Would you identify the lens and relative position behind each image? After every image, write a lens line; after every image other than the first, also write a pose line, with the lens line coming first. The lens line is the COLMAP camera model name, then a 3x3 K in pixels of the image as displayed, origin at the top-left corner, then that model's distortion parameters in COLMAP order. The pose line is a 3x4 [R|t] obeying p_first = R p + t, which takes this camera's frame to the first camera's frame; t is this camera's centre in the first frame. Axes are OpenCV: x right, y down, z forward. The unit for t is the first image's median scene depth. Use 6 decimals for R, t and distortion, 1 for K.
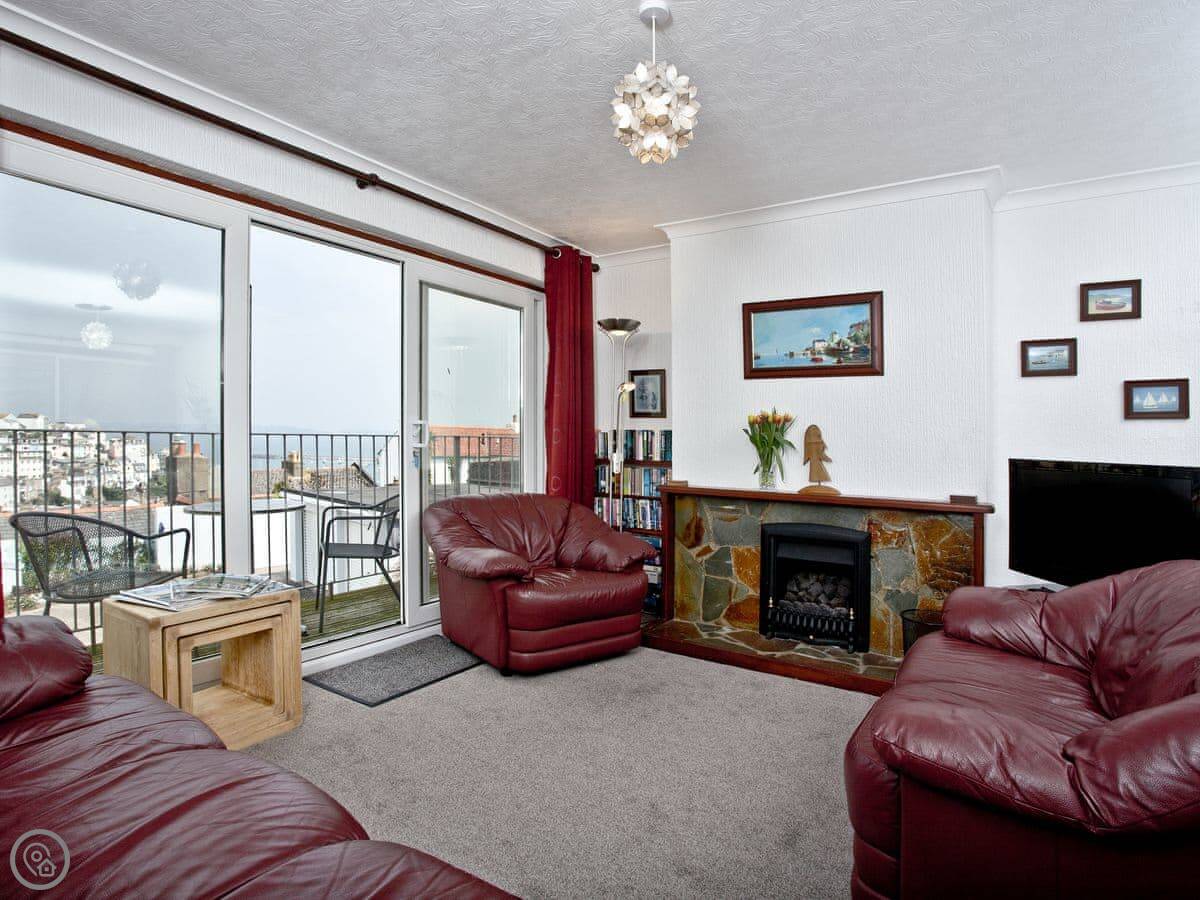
lens RADIAL K [[677.2, 0, 605.6], [0, 677.2, 461.2], [0, 0, 1]] dist [-0.046312, 0.005804]
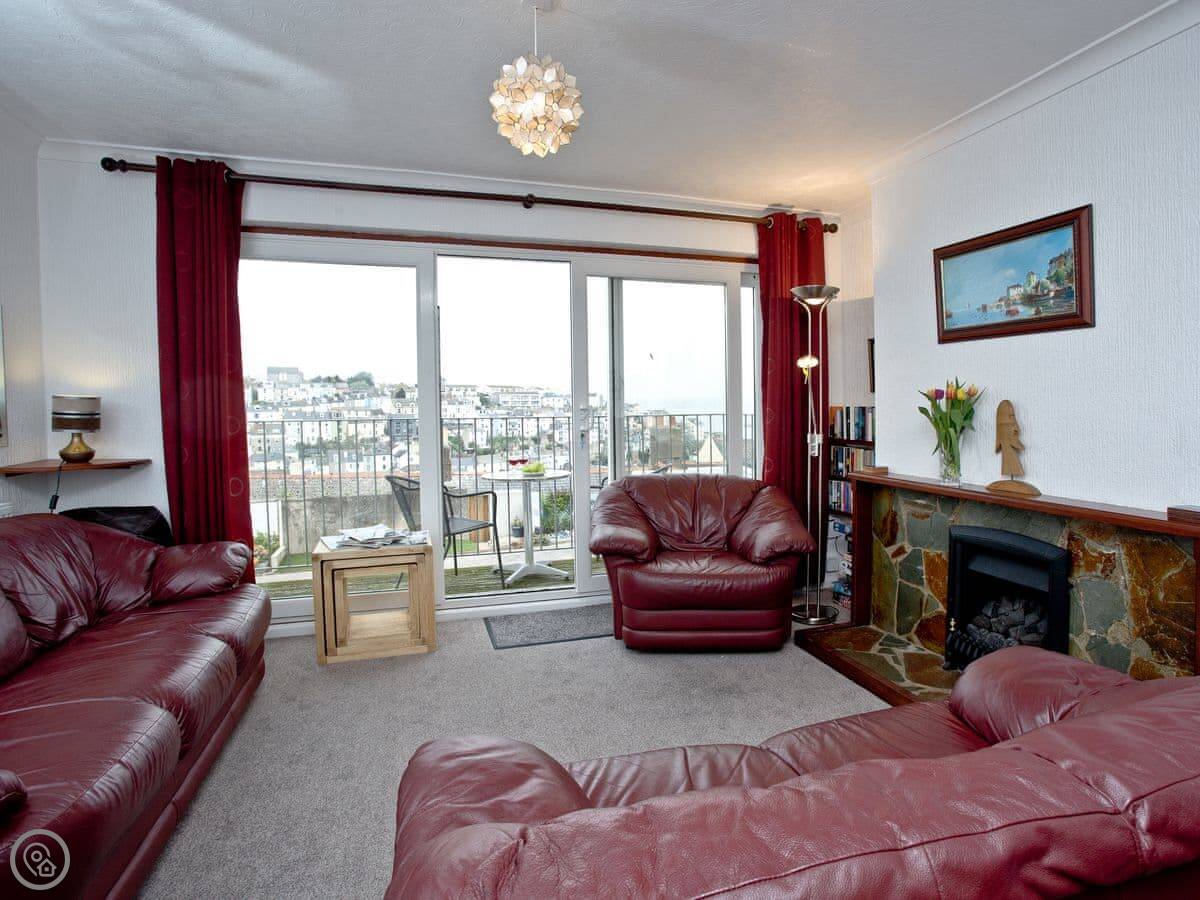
lens RADIAL K [[676.8, 0, 639.1], [0, 676.8, 450.6], [0, 0, 1]] dist [-0.012165, 0.002638]
pose [[0.792653, 0.019556, -0.609360, 0.431007], [-0.001092, 0.999529, 0.030657, -0.019603], [0.609672, -0.023635, 0.792301, 0.149233]]
